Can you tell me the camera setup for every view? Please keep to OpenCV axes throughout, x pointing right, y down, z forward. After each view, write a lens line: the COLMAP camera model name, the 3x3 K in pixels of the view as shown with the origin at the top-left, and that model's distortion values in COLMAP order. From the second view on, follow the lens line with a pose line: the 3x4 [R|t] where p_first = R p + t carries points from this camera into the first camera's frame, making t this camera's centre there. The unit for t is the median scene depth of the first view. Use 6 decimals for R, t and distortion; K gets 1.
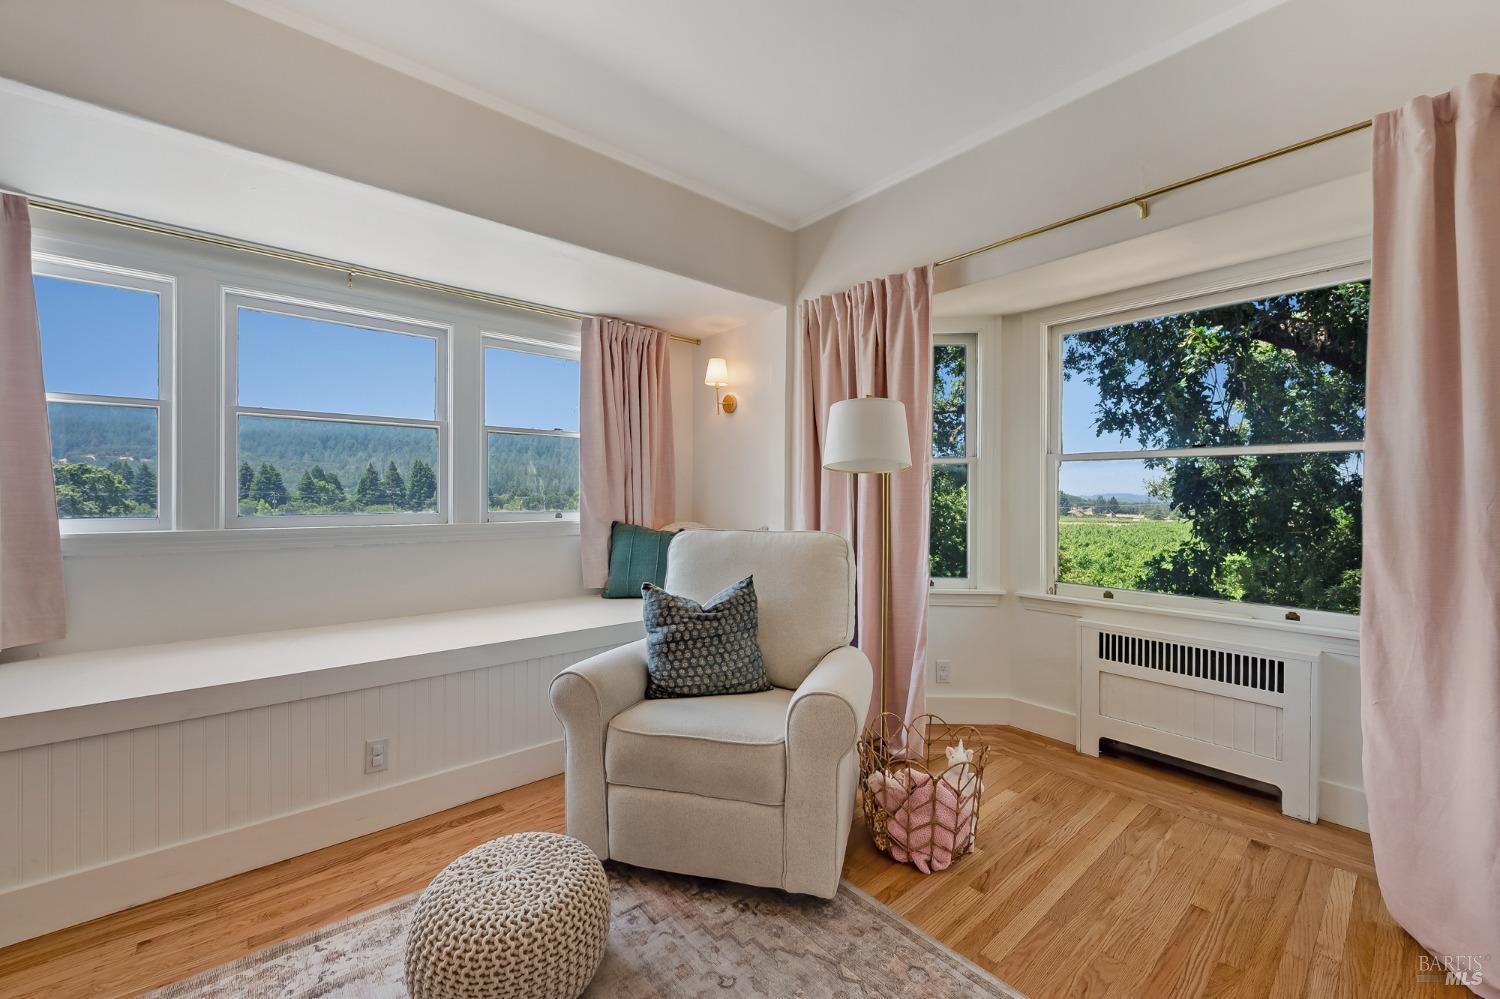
lens RADIAL K [[597.1, 0, 746.4], [0, 597.1, 499.3], [0, 0, 1]] dist [-0.004403, -0.000458]
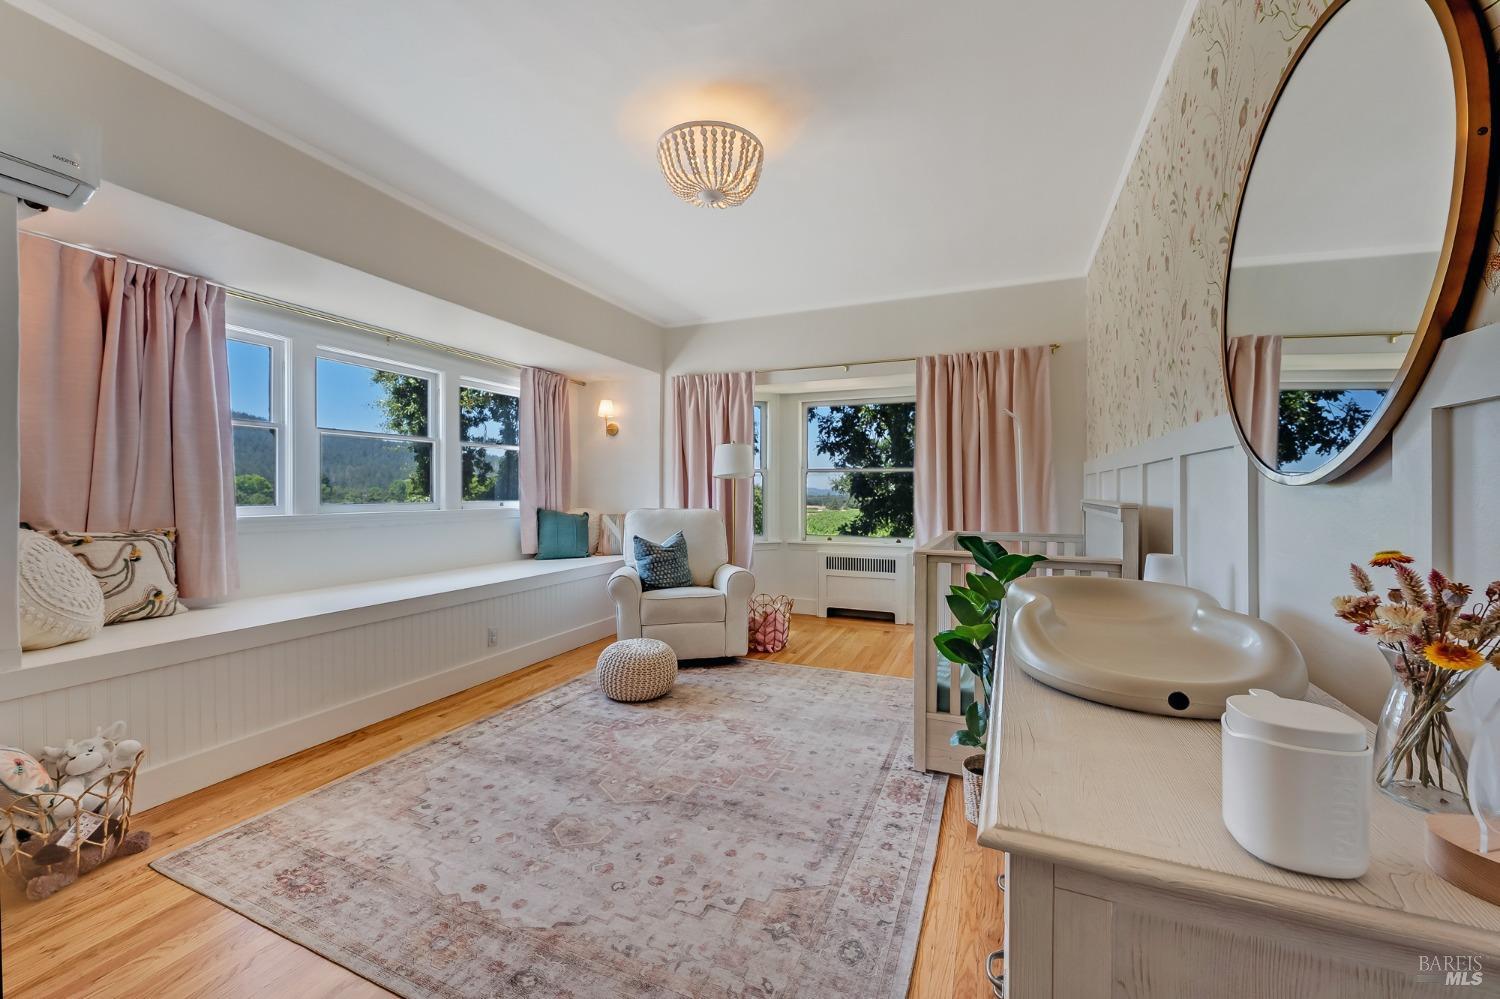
lens RADIAL K [[597.1, 0, 747.8], [0, 597.1, 495.2], [0, 0, 1]] dist [-0.004403, -0.000458]
pose [[0.894729, -0.004877, 0.446582, -0.700064], [0.004041, 0.999988, 0.002824, 0.006591], [-0.446591, -0.000722, 0.894738, -0.888200]]
